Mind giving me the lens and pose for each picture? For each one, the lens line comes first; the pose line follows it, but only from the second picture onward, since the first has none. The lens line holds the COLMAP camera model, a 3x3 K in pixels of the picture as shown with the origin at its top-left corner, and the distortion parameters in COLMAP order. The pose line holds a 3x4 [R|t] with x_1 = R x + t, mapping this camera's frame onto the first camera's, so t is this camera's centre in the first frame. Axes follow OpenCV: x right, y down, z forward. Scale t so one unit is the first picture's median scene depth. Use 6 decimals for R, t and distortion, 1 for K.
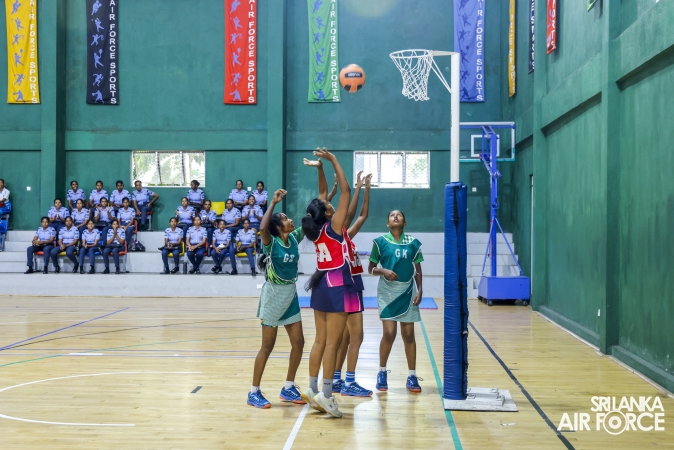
lens RADIAL K [[960.6, 0, 333.2], [0, 960.6, 225.2], [0, 0, 1]] dist [0.004660, 0.000000]
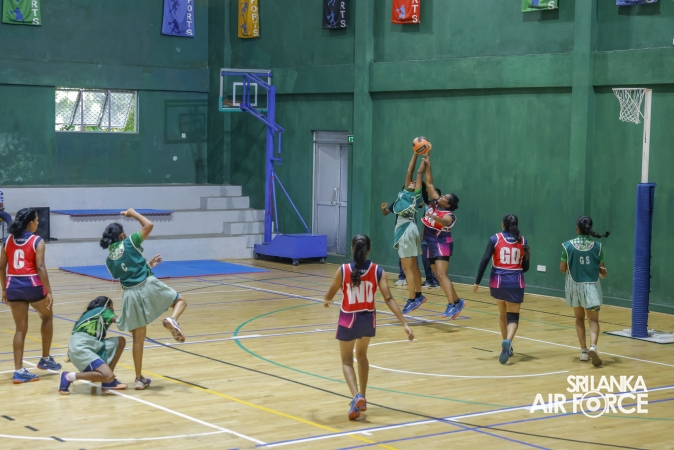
lens RADIAL K [[1363.5, 0, 340.5], [0, 1363.5, 227.3], [0, 0, 1]] dist [0.126904, 0.000000]
pose [[0.775727, -0.030665, 0.630323, -0.540421], [-0.016941, 0.997447, 0.069373, -0.042251], [-0.630841, -0.064493, 0.773227, -0.081641]]
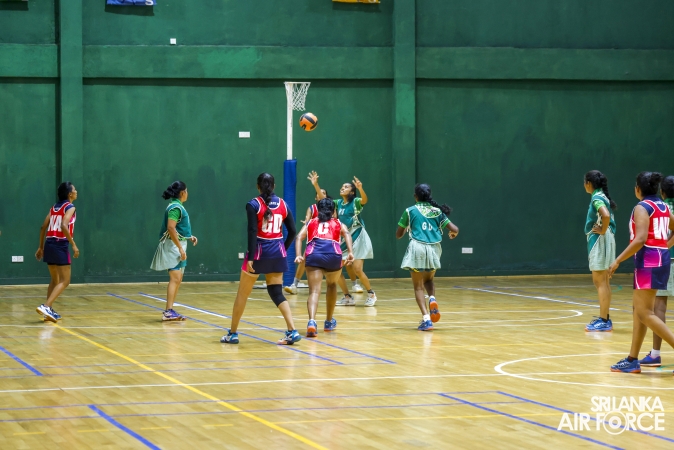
lens RADIAL K [[2190.5, 0, 337.3], [0, 2190.5, 227.9], [0, 0, 1]] dist [0.269987, 0.000000]
pose [[-0.284362, -0.020662, 0.958494, -1.337639], [0.007430, 0.999690, 0.023754, -0.006751], [-0.958688, 0.013876, -0.284120, 0.767868]]
